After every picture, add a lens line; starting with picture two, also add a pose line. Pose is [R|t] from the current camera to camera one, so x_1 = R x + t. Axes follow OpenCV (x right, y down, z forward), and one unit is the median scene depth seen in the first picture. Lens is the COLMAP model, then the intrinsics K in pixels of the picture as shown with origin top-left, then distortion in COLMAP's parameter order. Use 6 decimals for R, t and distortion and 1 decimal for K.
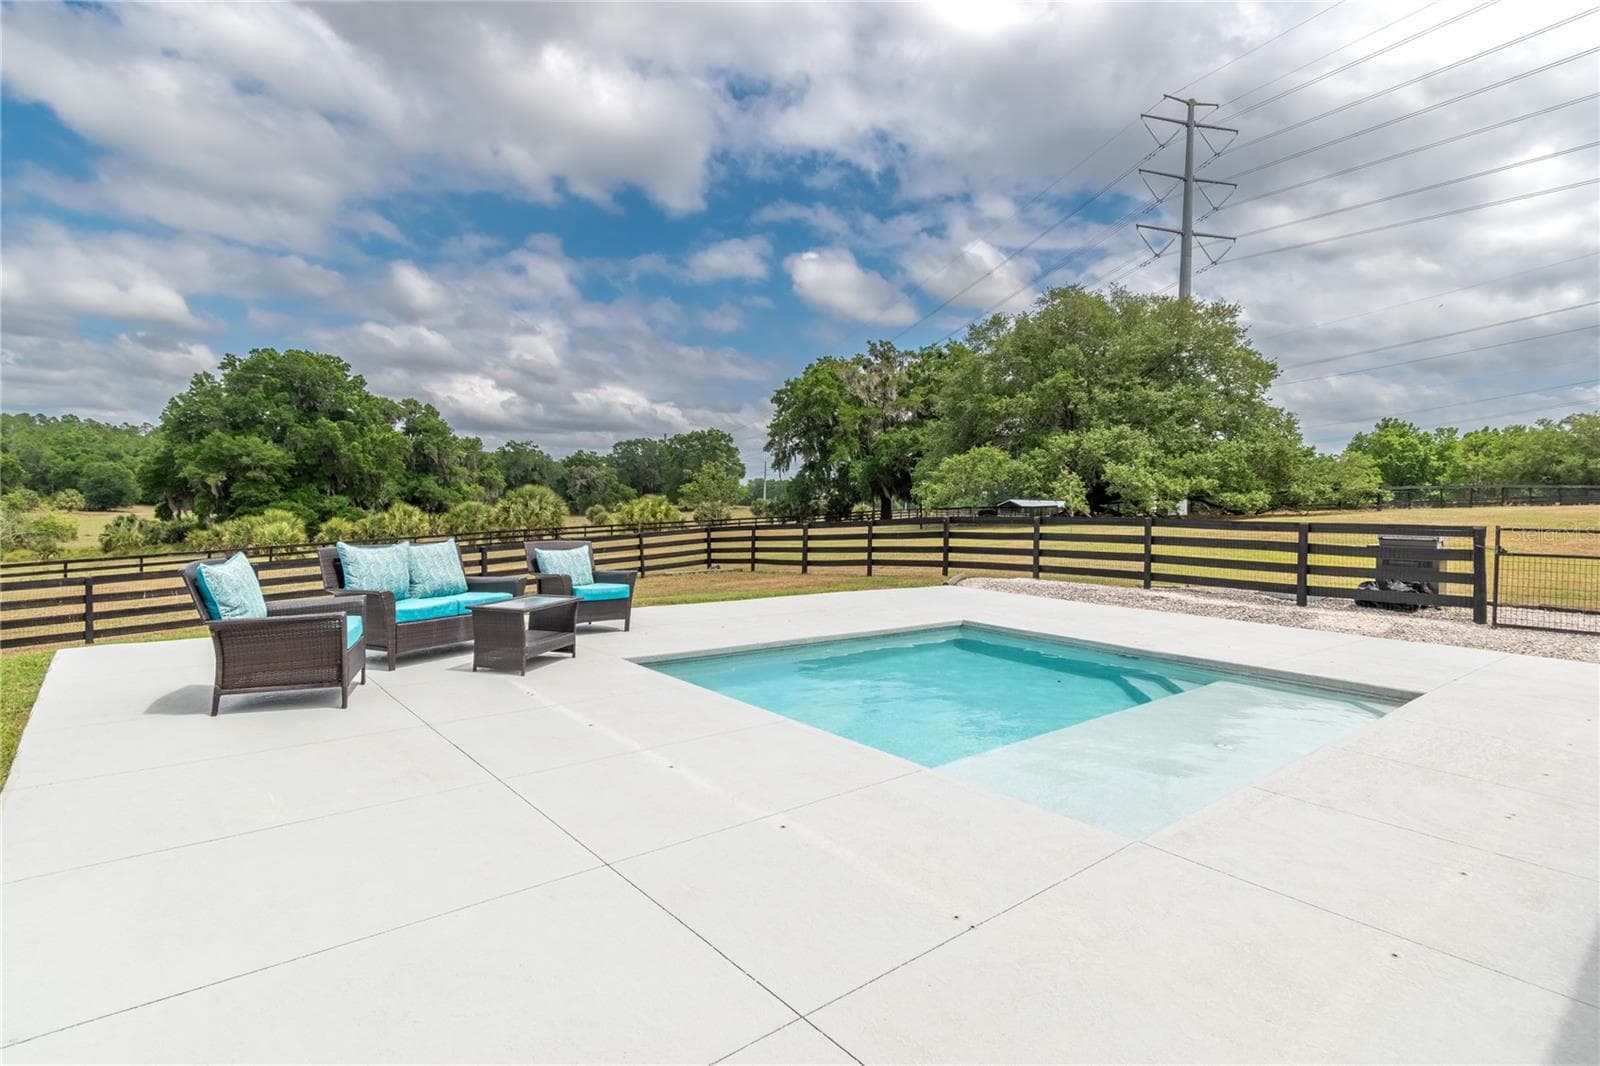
lens RADIAL K [[800.3, 0, 804.2], [0, 800.3, 530.7], [0, 0, 1]] dist [0.000866, -0.000043]
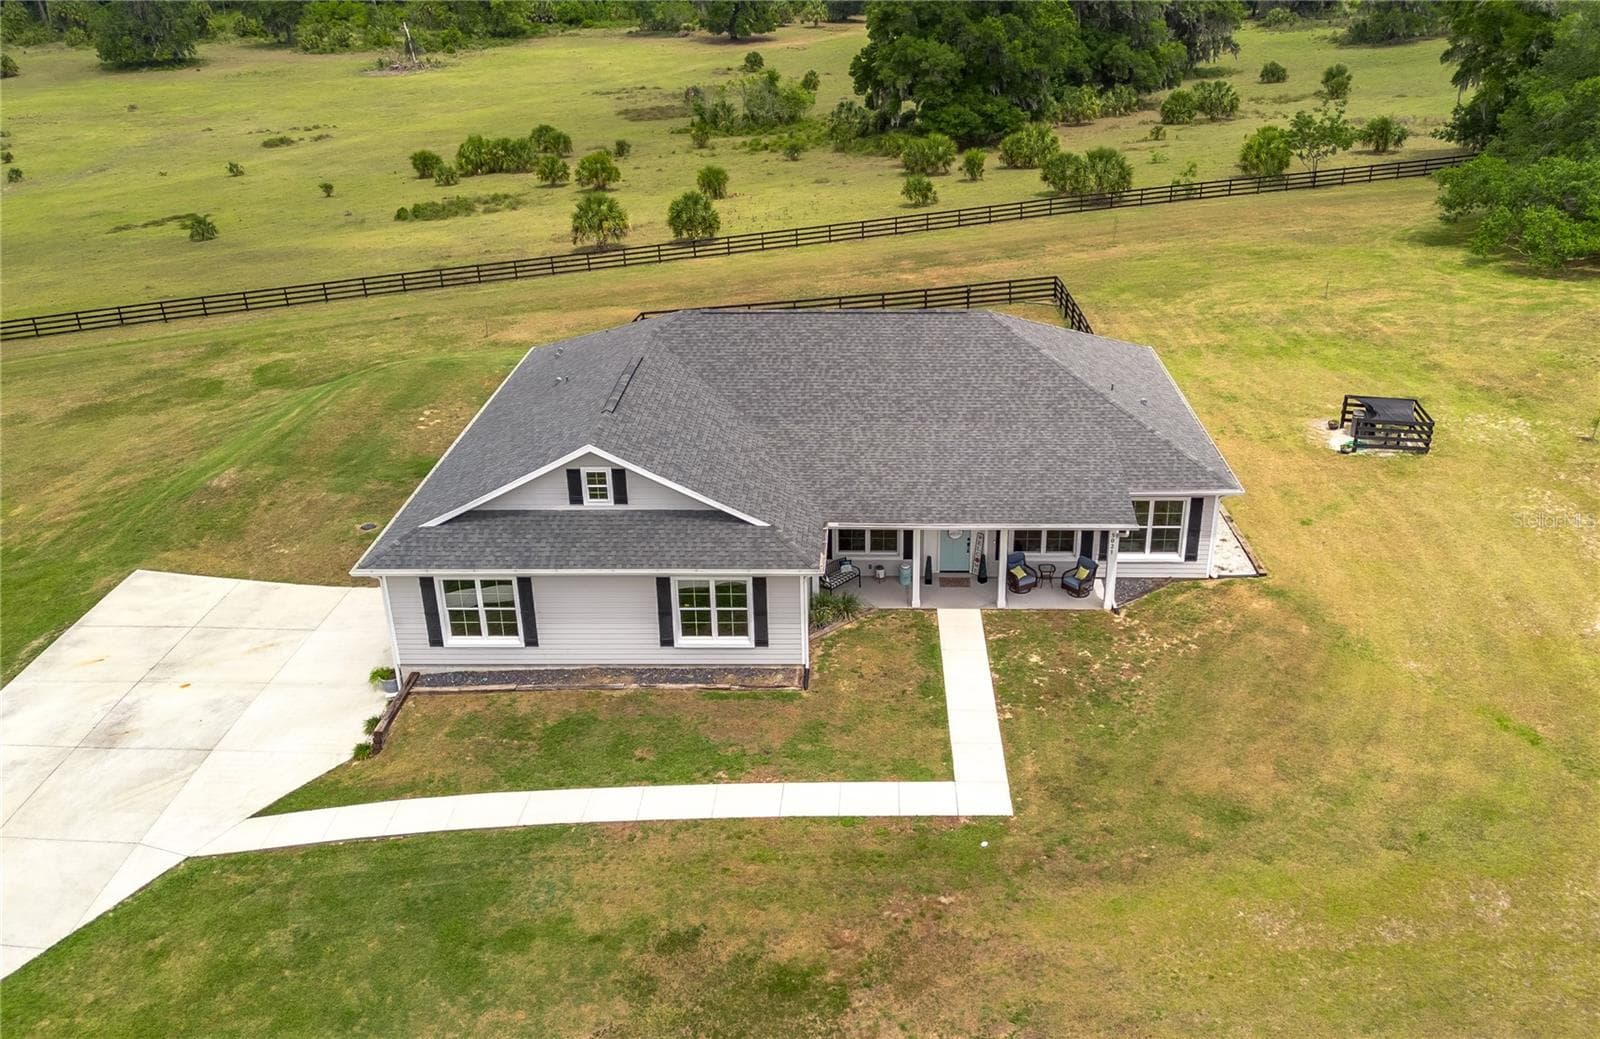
lens RADIAL K [[1303.6, 0, 839.2], [0, 1303.6, 519.0], [0, 0, 1]] dist [0.069022, -0.060374]
pose [[0.743876, 0.247231, -0.620907, 0.428152], [0.006598, 0.926297, 0.376735, -0.176798], [0.668285, -0.284341, 0.687419, -0.426584]]
